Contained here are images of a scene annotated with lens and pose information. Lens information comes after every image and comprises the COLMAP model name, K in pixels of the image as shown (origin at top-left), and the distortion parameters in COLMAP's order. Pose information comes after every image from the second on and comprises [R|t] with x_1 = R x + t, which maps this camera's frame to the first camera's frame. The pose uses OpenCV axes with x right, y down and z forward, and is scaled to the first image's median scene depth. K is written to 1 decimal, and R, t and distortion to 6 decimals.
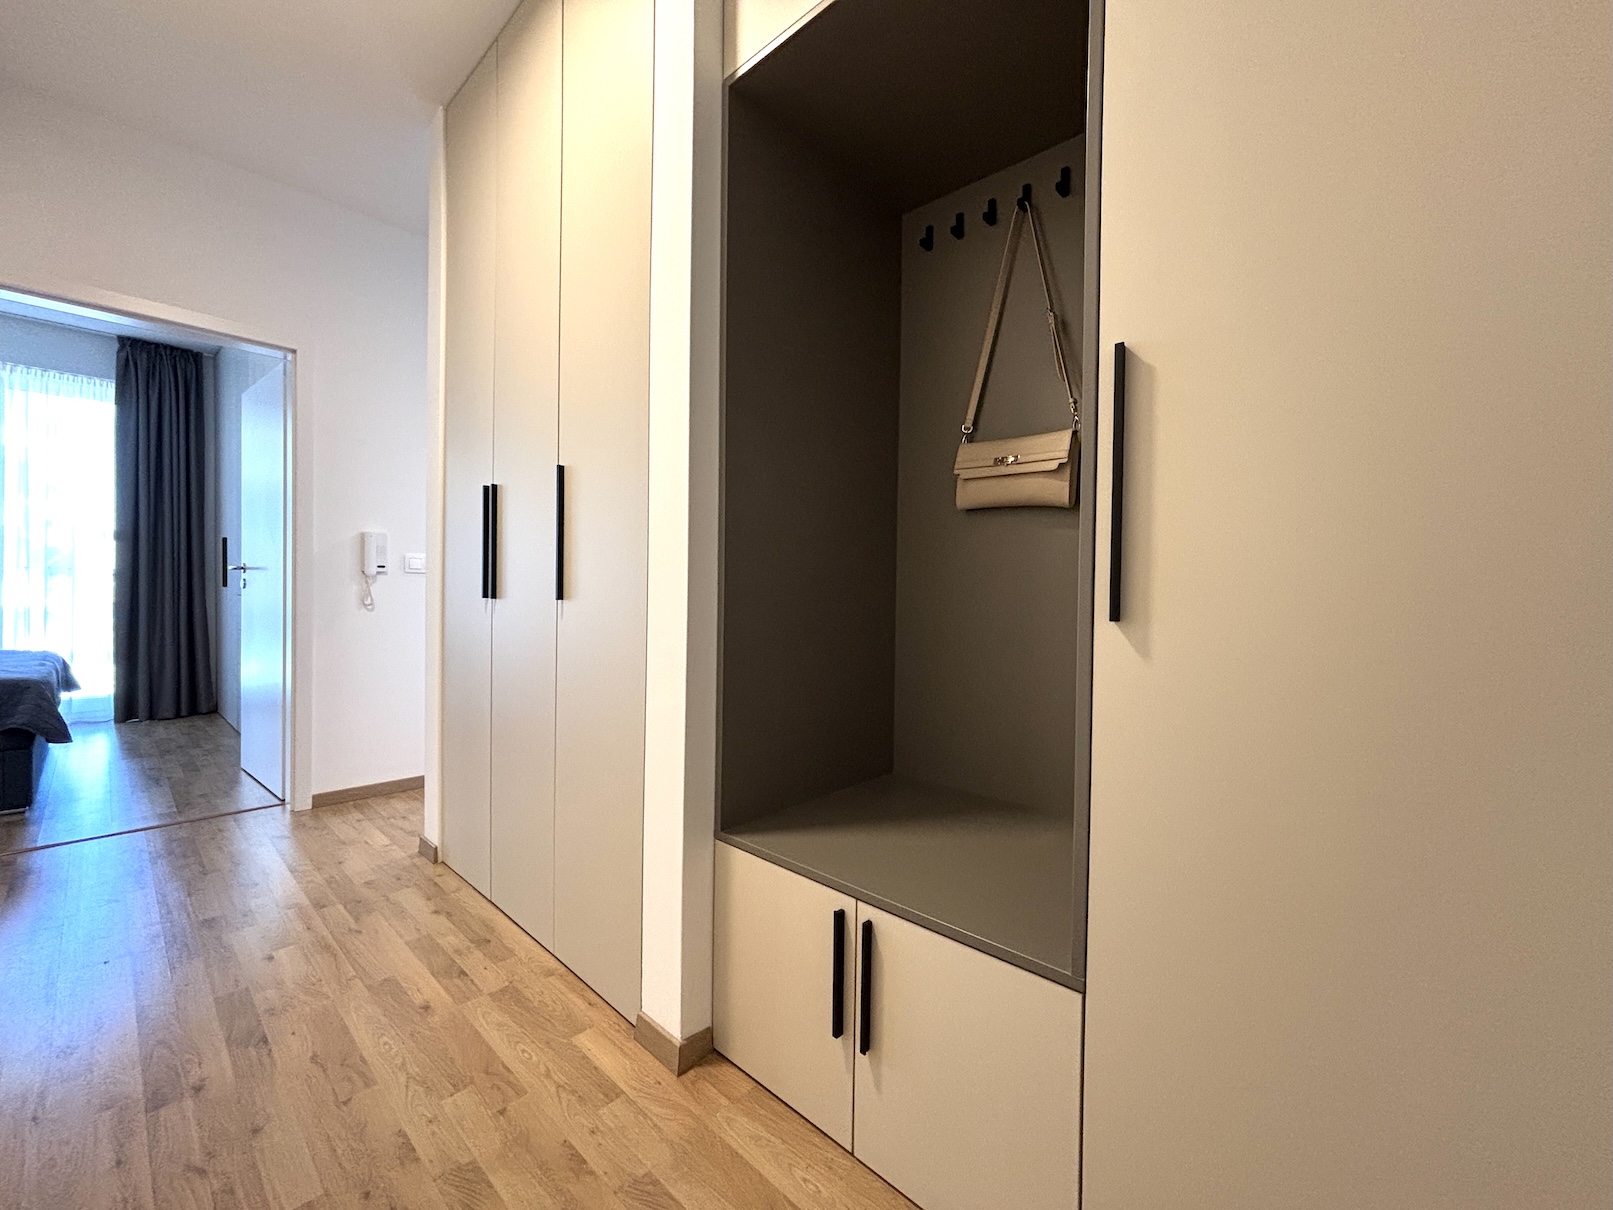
lens RADIAL K [[648.2, 0, 797.4], [0, 648.2, 613.1], [0, 0, 1]] dist [0.006769, -0.000605]
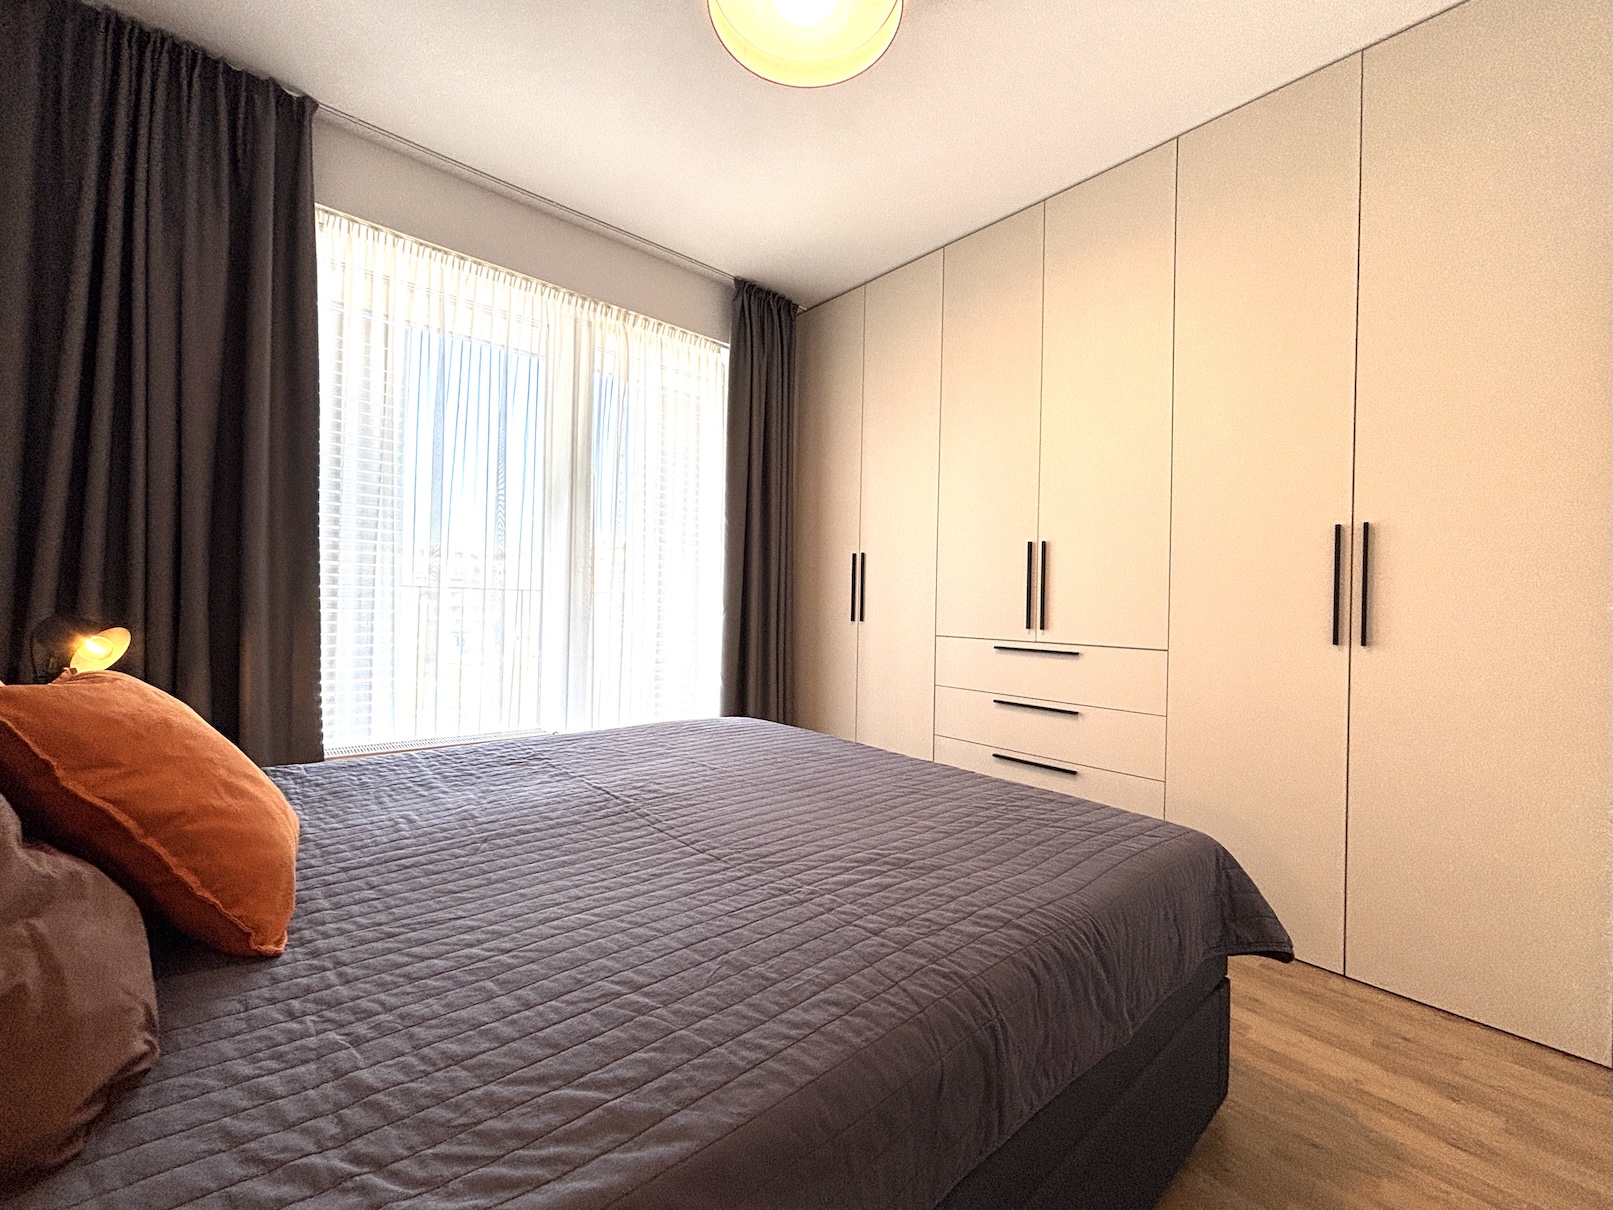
lens RADIAL K [[648.2, 0, 812.5], [0, 648.2, 597.3], [0, 0, 1]] dist [0.006769, -0.000605]
pose [[0.996275, 0.004397, -0.086116, -0.859127], [-0.005968, 0.999820, -0.017993, -0.050274], [0.086022, 0.018440, 0.996123, 0.277156]]
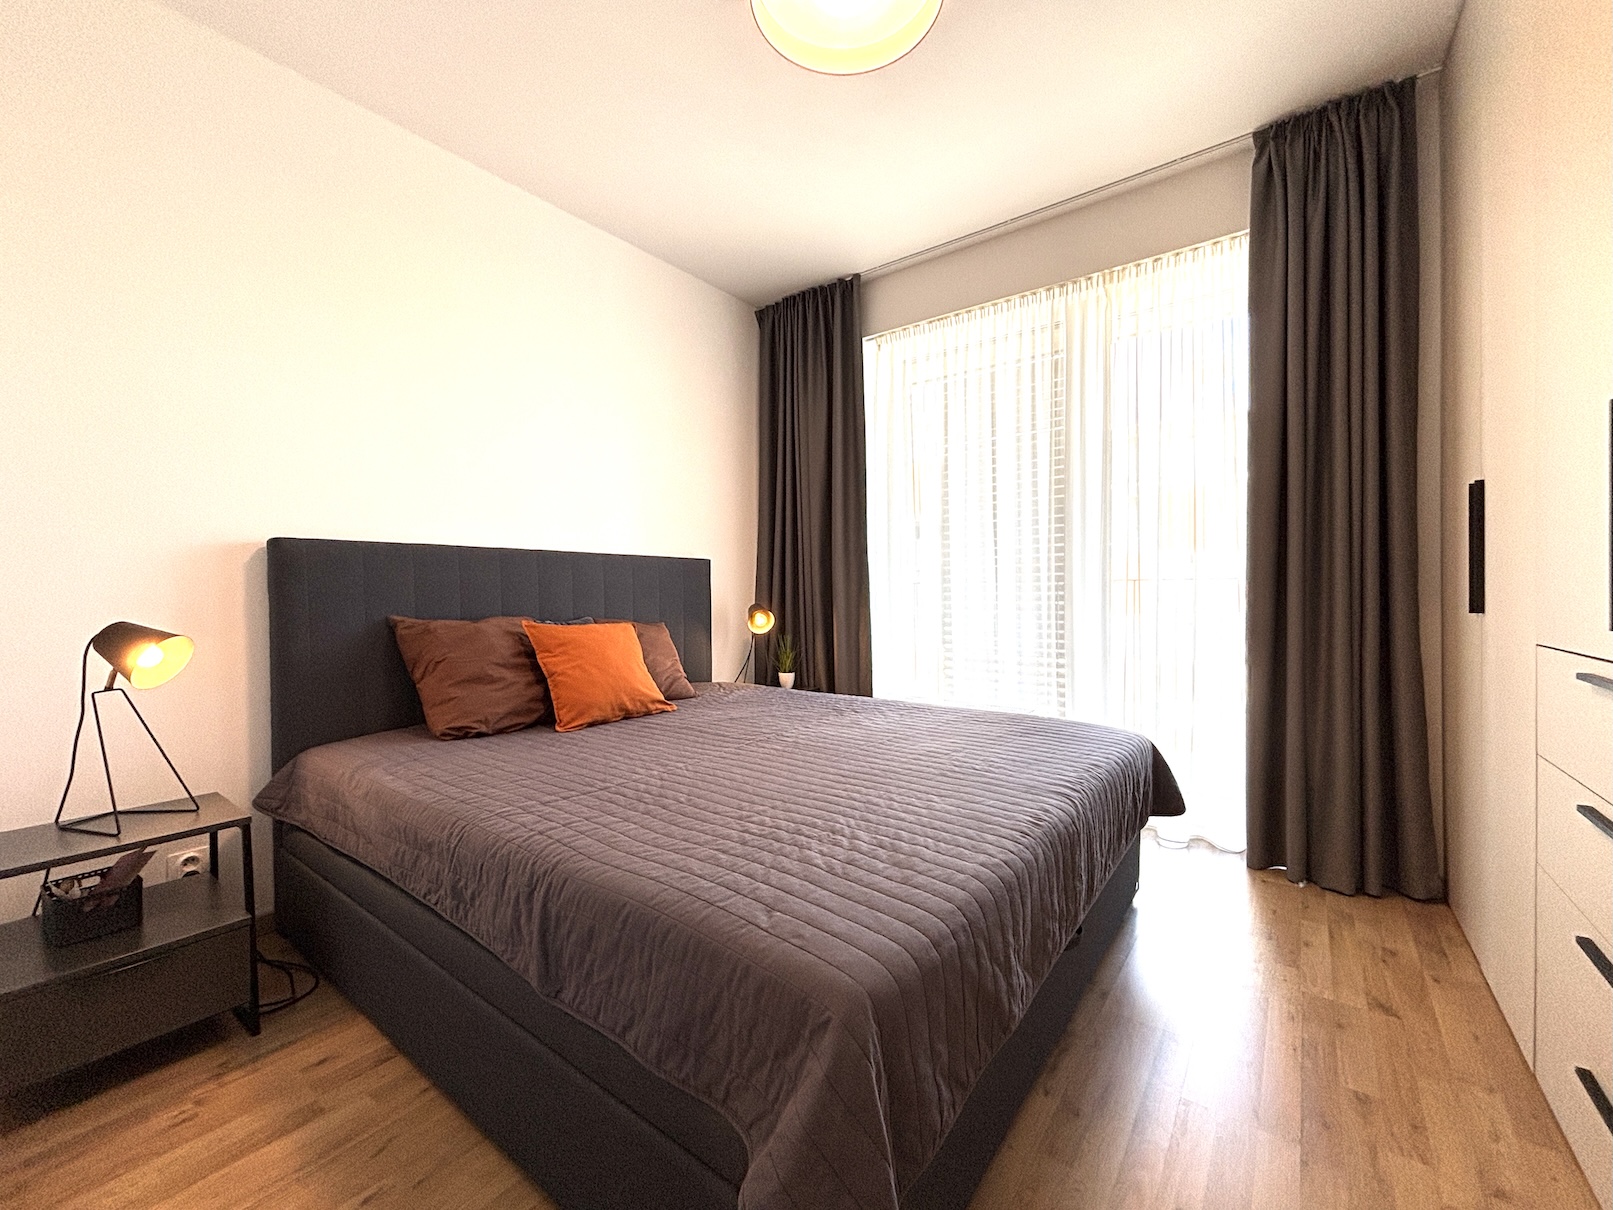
lens RADIAL K [[648.2, 0, 803.0], [0, 648.2, 598.7], [0, 0, 1]] dist [0.006769, -0.000605]
pose [[0.113080, -0.003971, -0.993578, -0.543921], [-0.005733, 0.999973, -0.004649, -0.044749], [0.993569, 0.006222, 0.113054, 0.563154]]
